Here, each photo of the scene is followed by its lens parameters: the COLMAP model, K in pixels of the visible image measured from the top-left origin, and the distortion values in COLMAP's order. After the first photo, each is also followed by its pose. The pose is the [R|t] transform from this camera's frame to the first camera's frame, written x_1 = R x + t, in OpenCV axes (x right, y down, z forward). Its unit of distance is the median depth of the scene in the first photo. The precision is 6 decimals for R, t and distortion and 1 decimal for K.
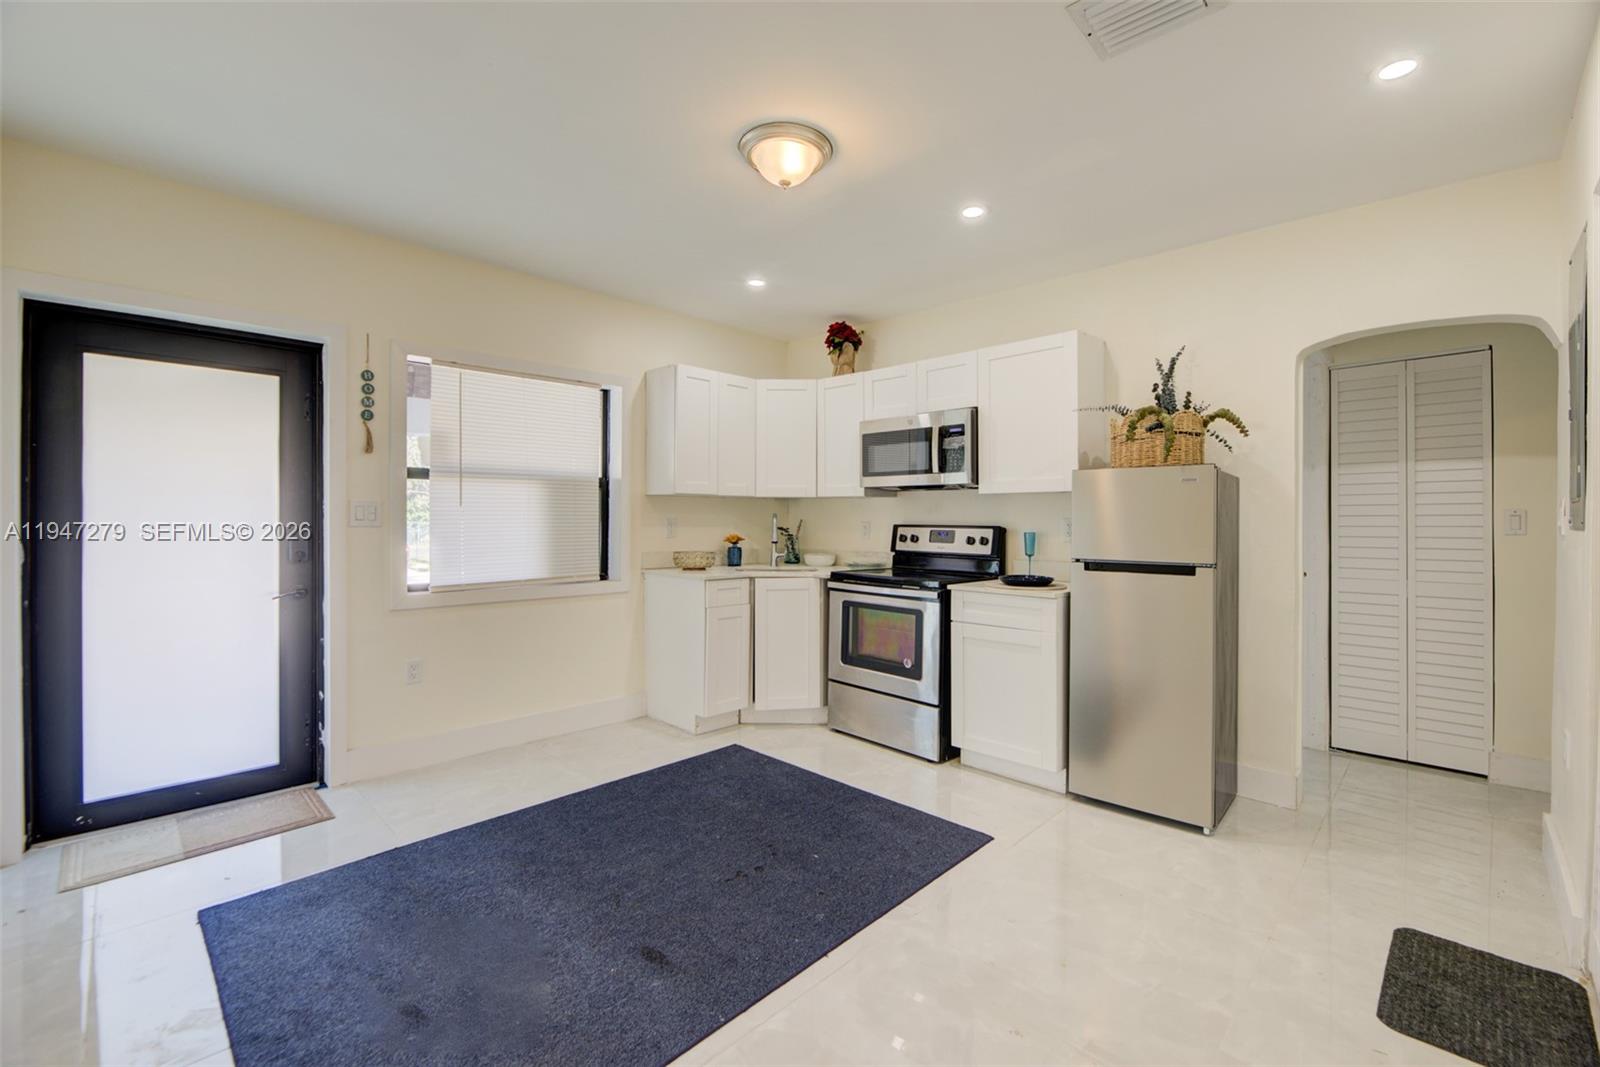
lens RADIAL K [[659.5, 0, 818.0], [0, 659.5, 519.5], [0, 0, 1]] dist [-0.009903, -0.000121]
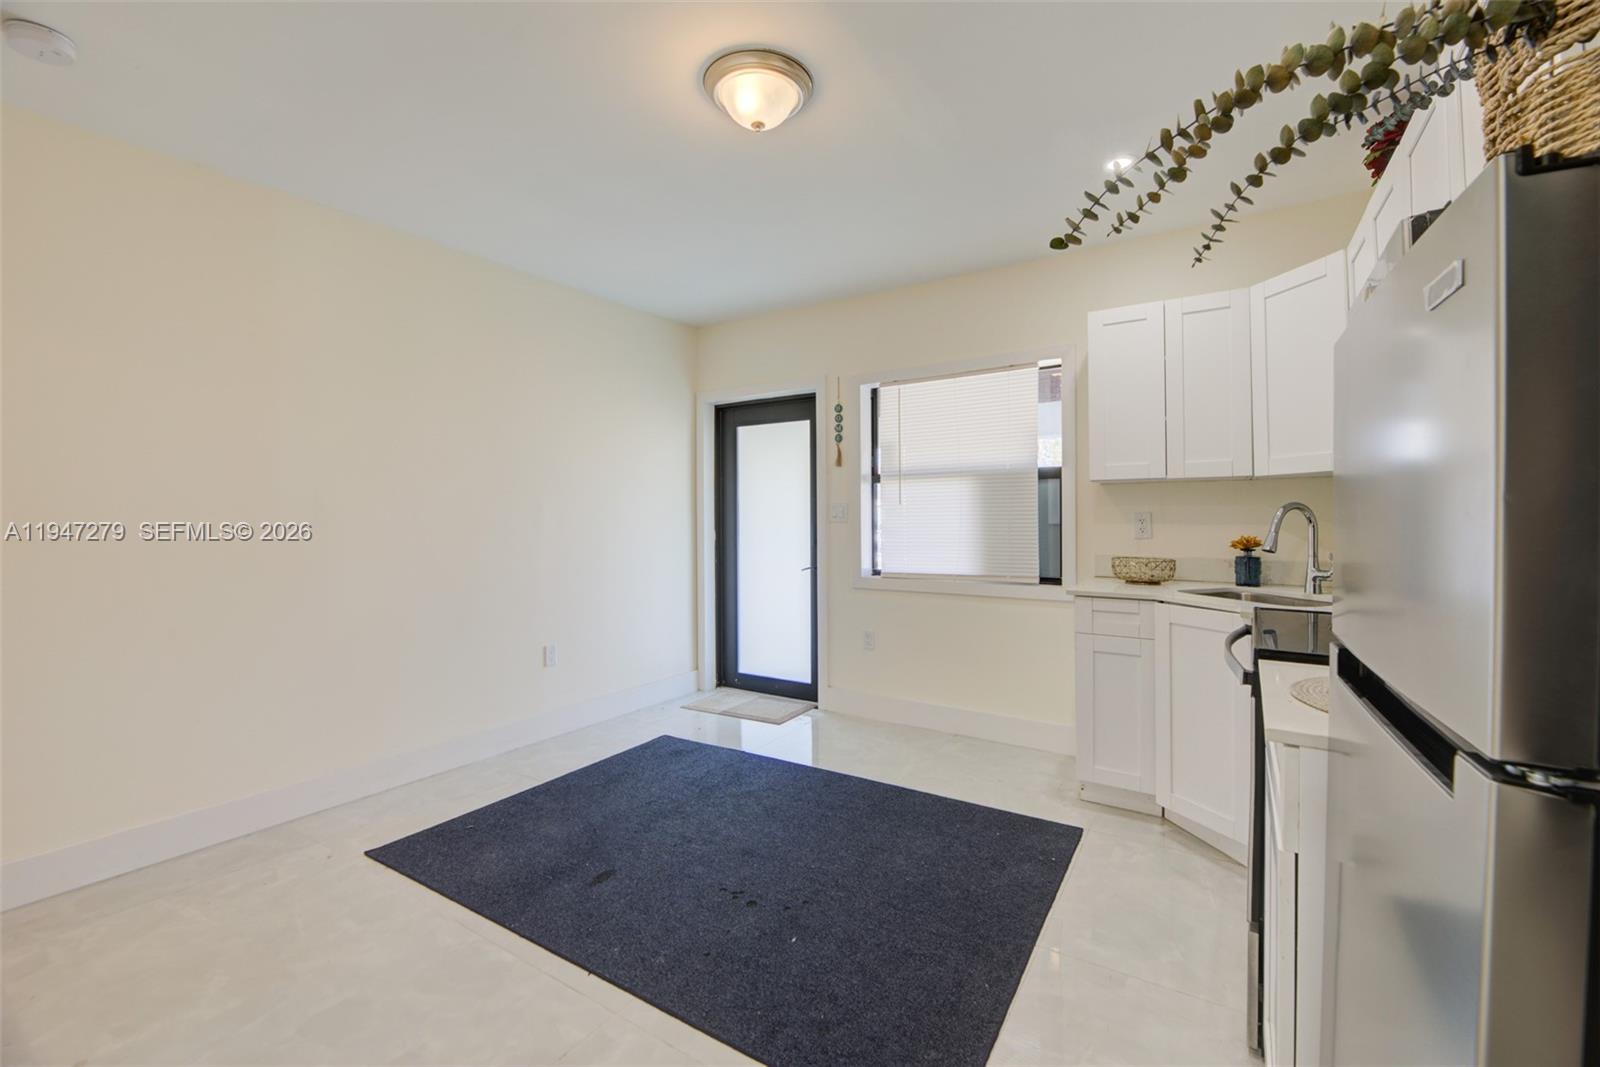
lens RADIAL K [[659.5, 0, 818.0], [0, 659.5, 519.5], [0, 0, 1]] dist [-0.009903, -0.000121]
pose [[0.211330, -0.004033, -0.977406, 0.475704], [0.005027, 0.999983, -0.003039, 0.007021], [0.977402, -0.004271, 0.211347, 0.532353]]
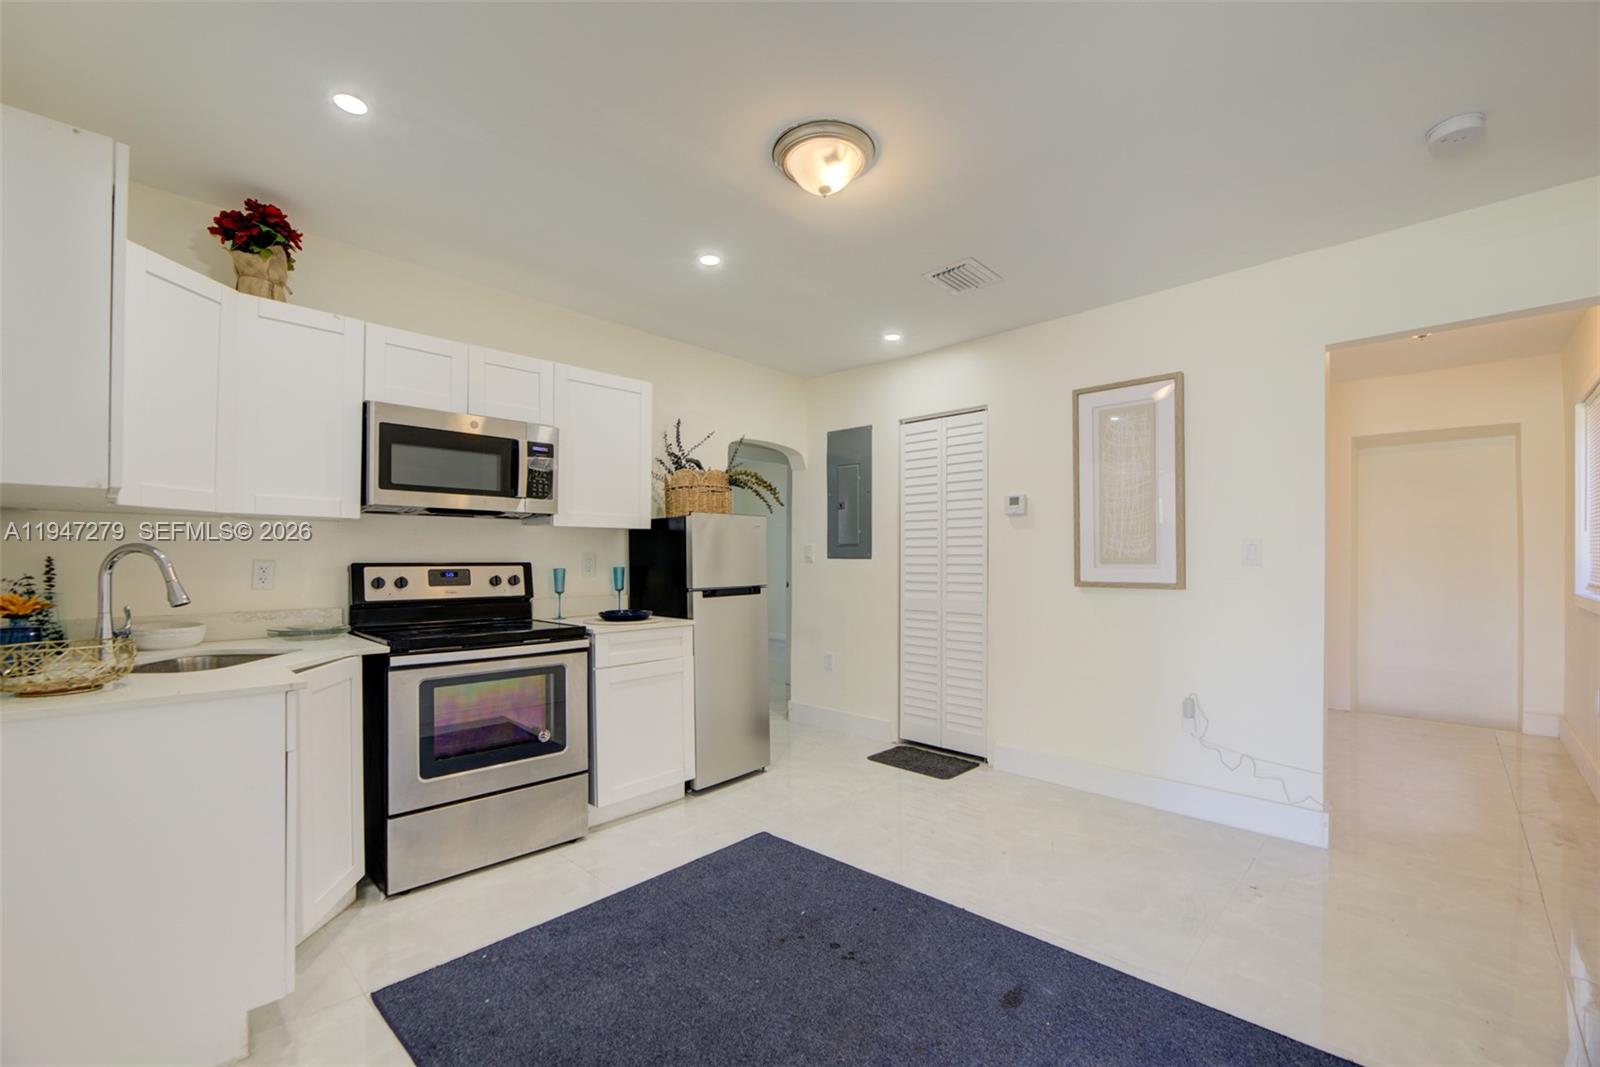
lens RADIAL K [[674.3, 0, 773.8], [0, 674.3, 555.1], [0, 0, 1]] dist [0.000100, -0.000092]
pose [[0.025967, -0.001881, 0.999661, -0.594839], [0.002247, 0.999996, 0.001824, -0.000711], [-0.999660, 0.002198, 0.025971, 0.624551]]
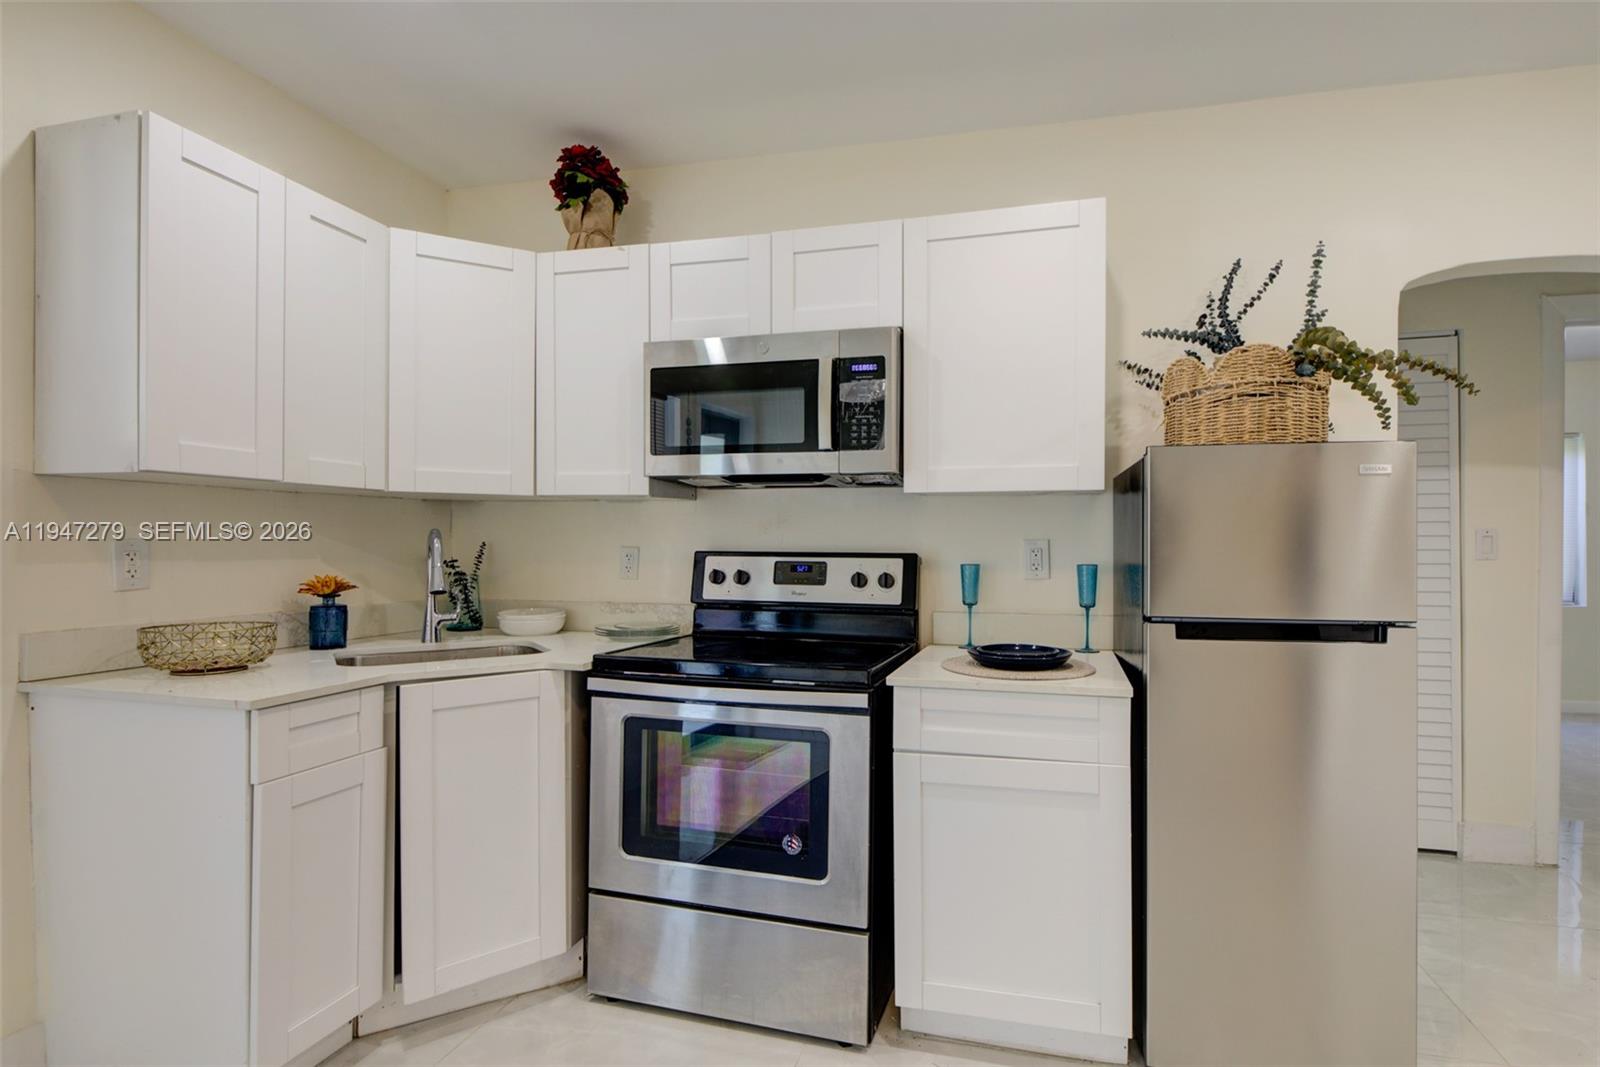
lens RADIAL K [[751.5, 0, 856.7], [0, 751.5, 546.2], [0, 0, 1]] dist [-0.004660, -0.000300]
pose [[0.866139, -0.003584, 0.499790, -0.082808], [0.001015, 0.999985, 0.005411, 0.000509], [-0.499801, -0.004179, 0.866130, 0.454371]]
